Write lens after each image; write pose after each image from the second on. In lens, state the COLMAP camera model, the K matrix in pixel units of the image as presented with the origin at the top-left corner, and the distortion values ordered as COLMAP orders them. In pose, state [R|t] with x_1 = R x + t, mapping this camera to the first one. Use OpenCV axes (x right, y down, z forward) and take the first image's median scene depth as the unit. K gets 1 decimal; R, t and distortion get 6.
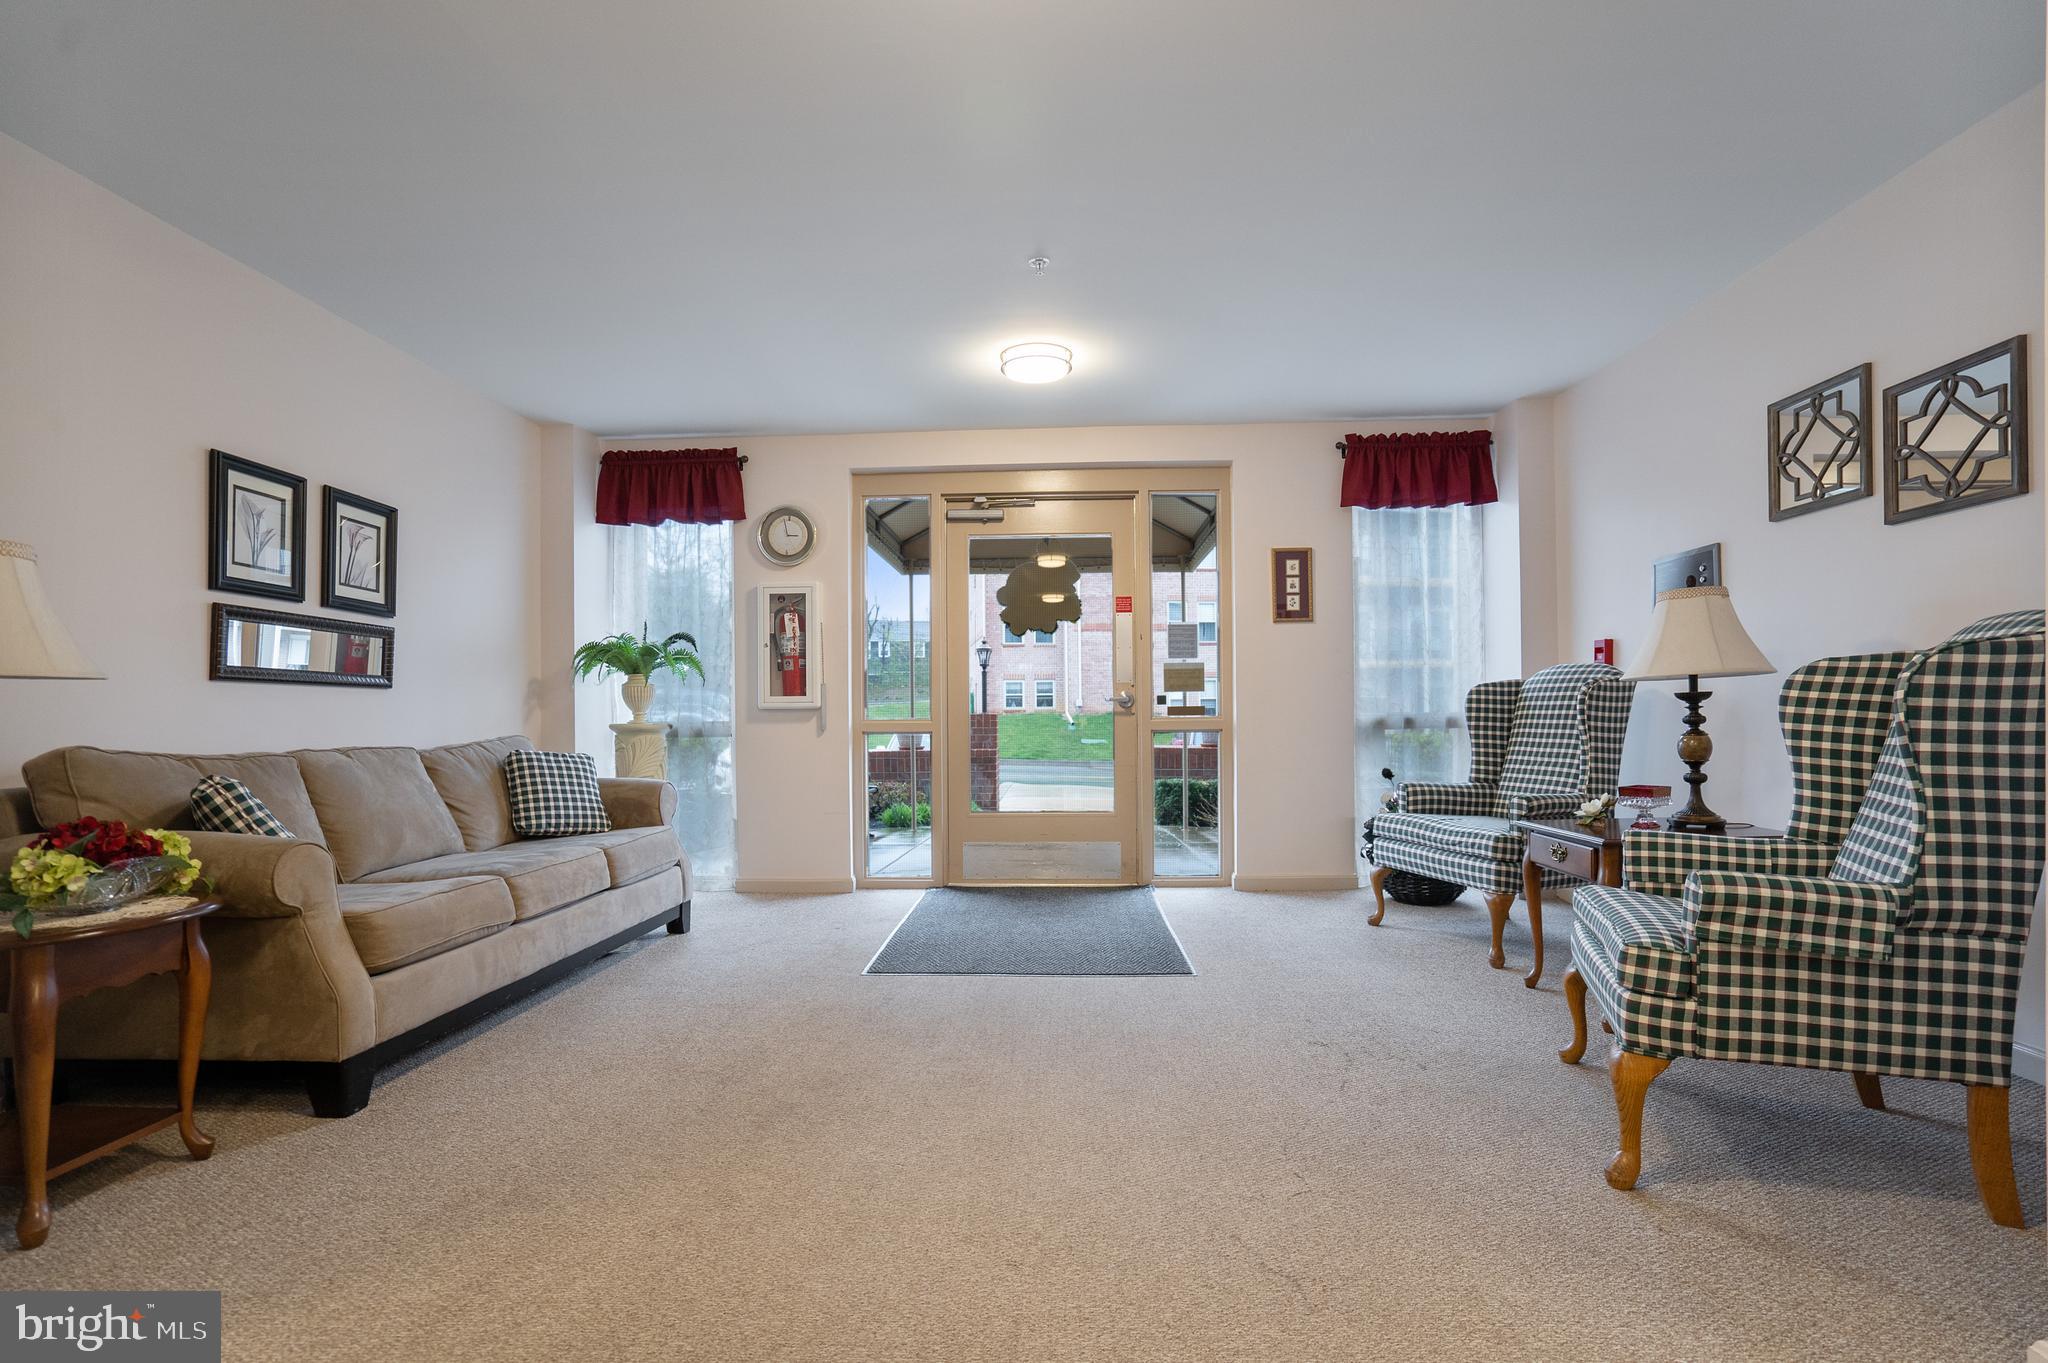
lens RADIAL K [[949.2, 0, 1018.6], [0, 949.2, 687.5], [0, 0, 1]] dist [0.006184, 0.002224]
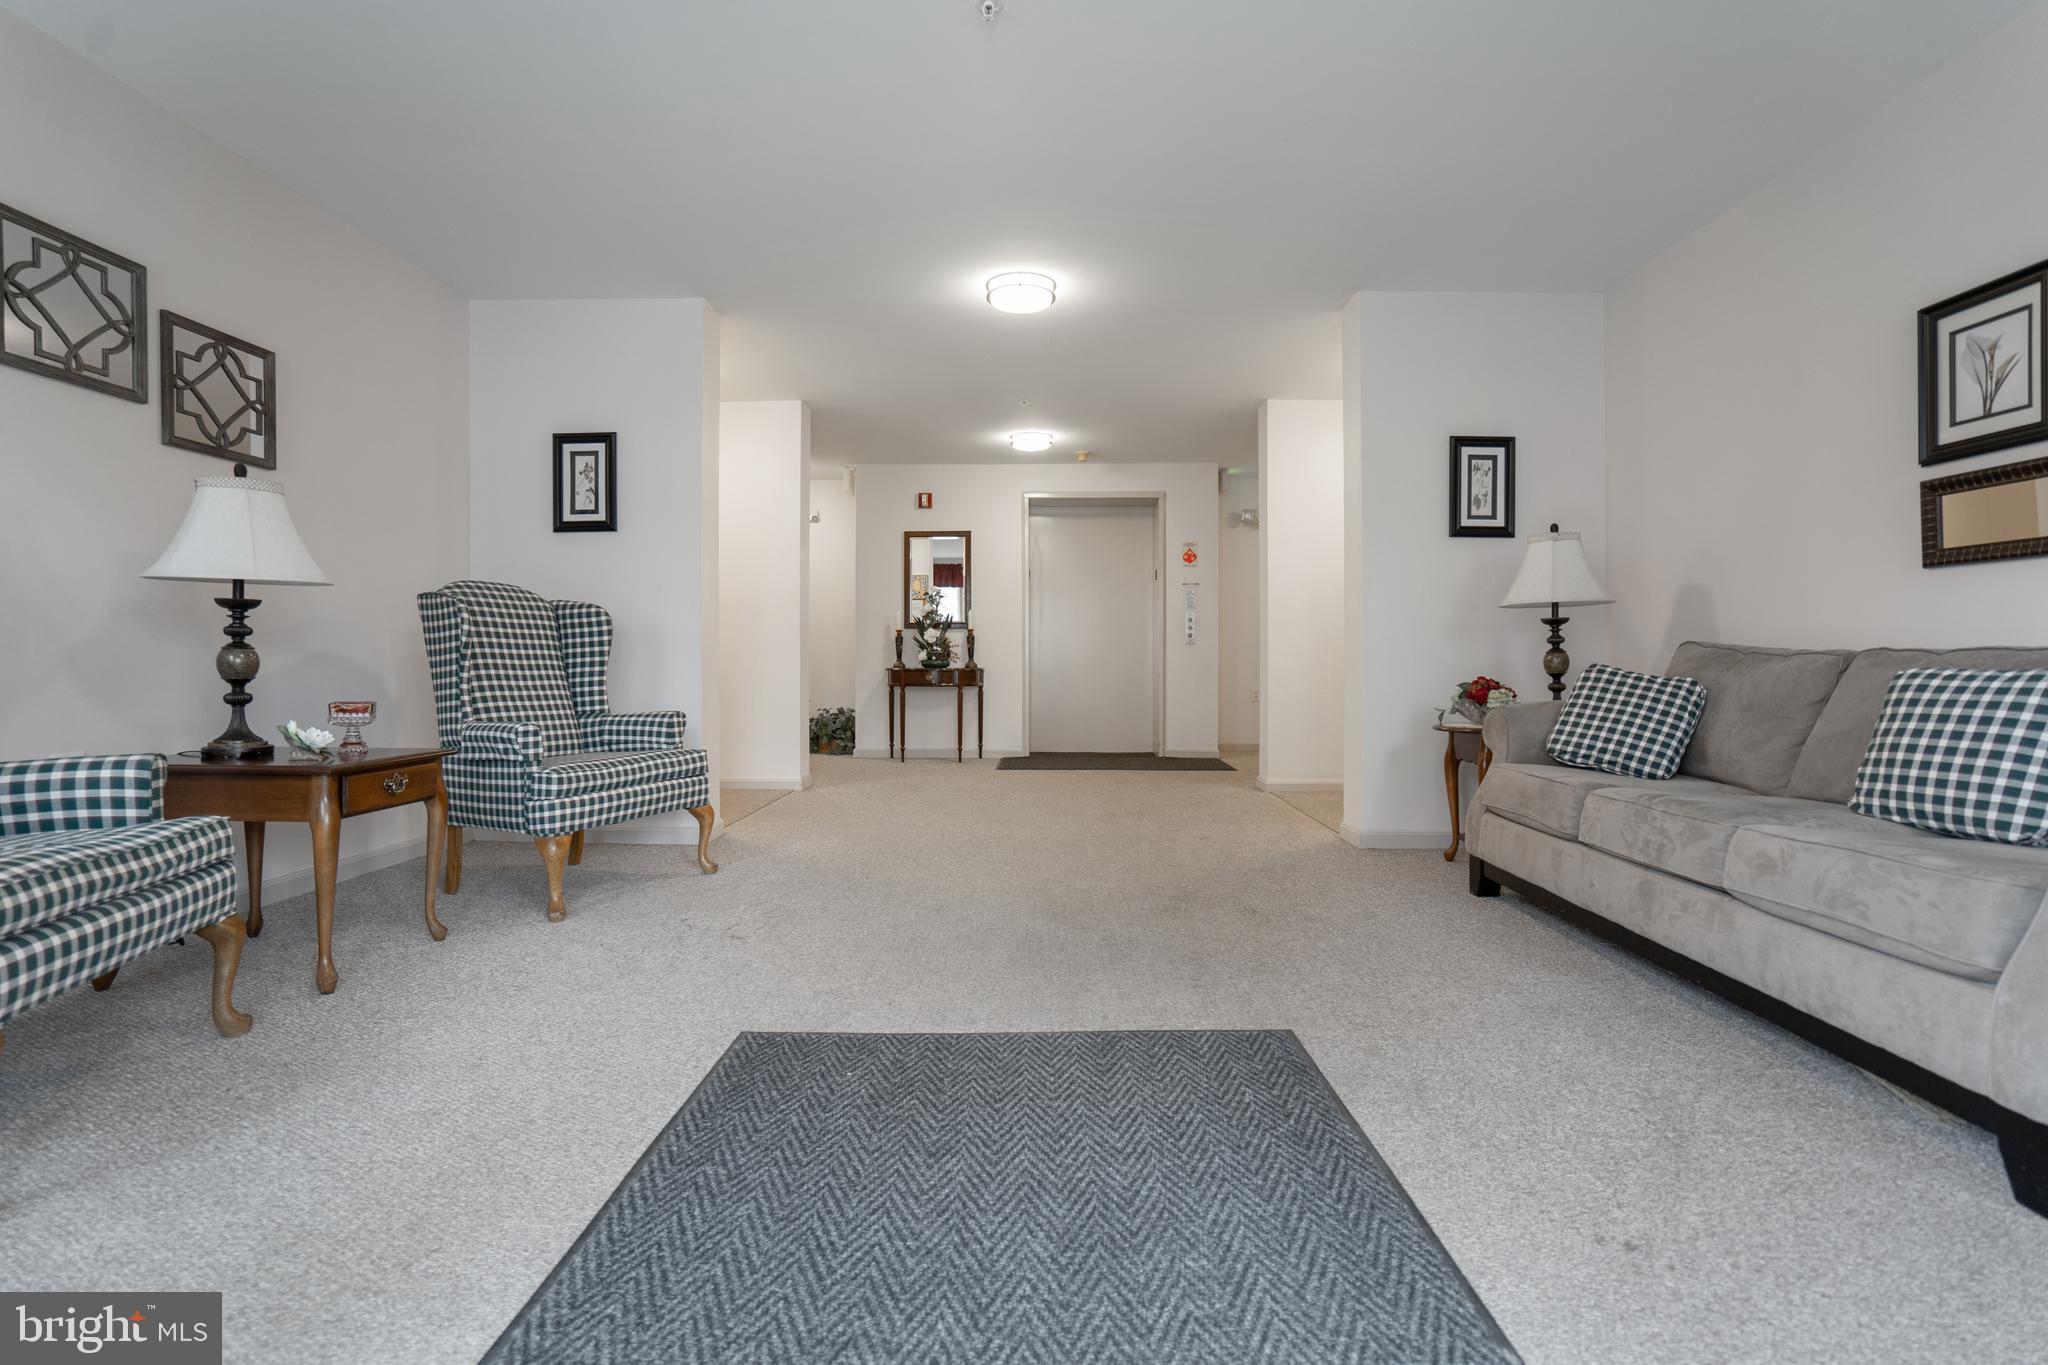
lens RADIAL K [[949.2, 0, 1015.5], [0, 949.2, 678.5], [0, 0, 1]] dist [0.006184, 0.002224]
pose [[-0.999560, 0.012251, -0.027001, 0.026066], [0.012494, 0.999883, -0.008847, 0.083221], [0.026889, -0.009180, -0.999596, 1.677084]]
